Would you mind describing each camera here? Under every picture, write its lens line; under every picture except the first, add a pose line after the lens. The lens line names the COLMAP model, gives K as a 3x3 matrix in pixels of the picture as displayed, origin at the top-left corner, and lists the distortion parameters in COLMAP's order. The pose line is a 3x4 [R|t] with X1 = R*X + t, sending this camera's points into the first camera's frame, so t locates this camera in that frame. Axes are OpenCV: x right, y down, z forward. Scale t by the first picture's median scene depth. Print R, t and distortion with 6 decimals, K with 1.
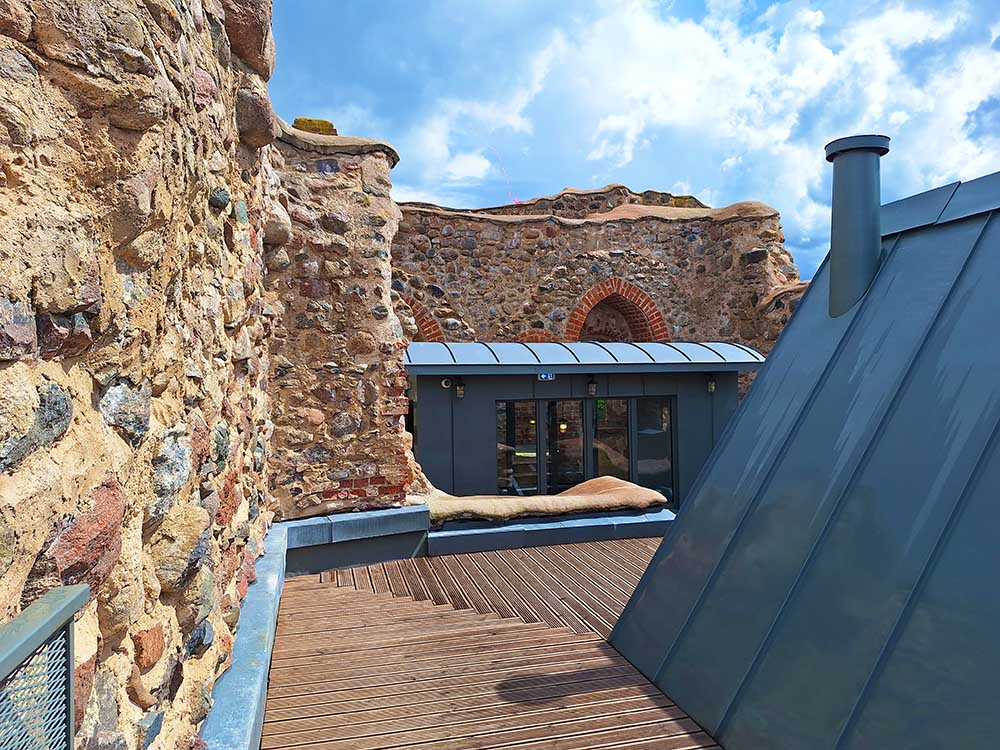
lens RADIAL K [[675.4, 0, 500.0], [0, 675.4, 375.0], [0, 0, 1]] dist [0.125026, -0.000948]
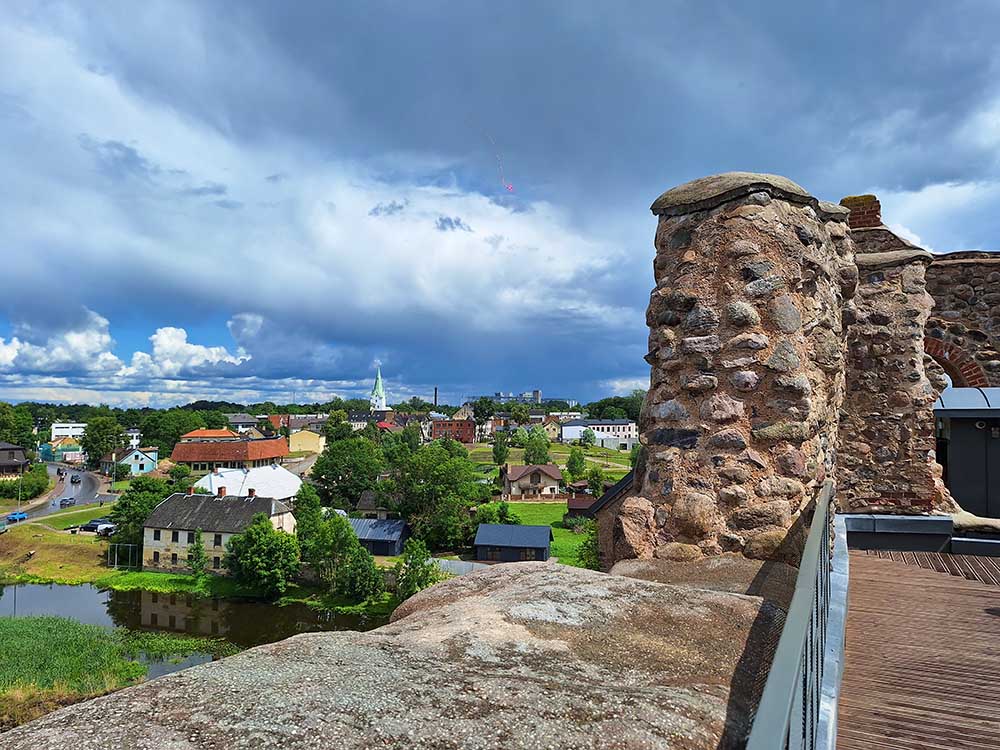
lens RADIAL K [[686.6, 0, 501.2], [0, 686.6, 419.8], [0, 0, 1]] dist [-0.001106, -0.000943]
pose [[0.748276, 0.018366, -0.663133, 0.109218], [-0.000905, 0.999644, 0.026666, -0.033682], [0.663387, -0.019353, 0.748026, -0.539444]]
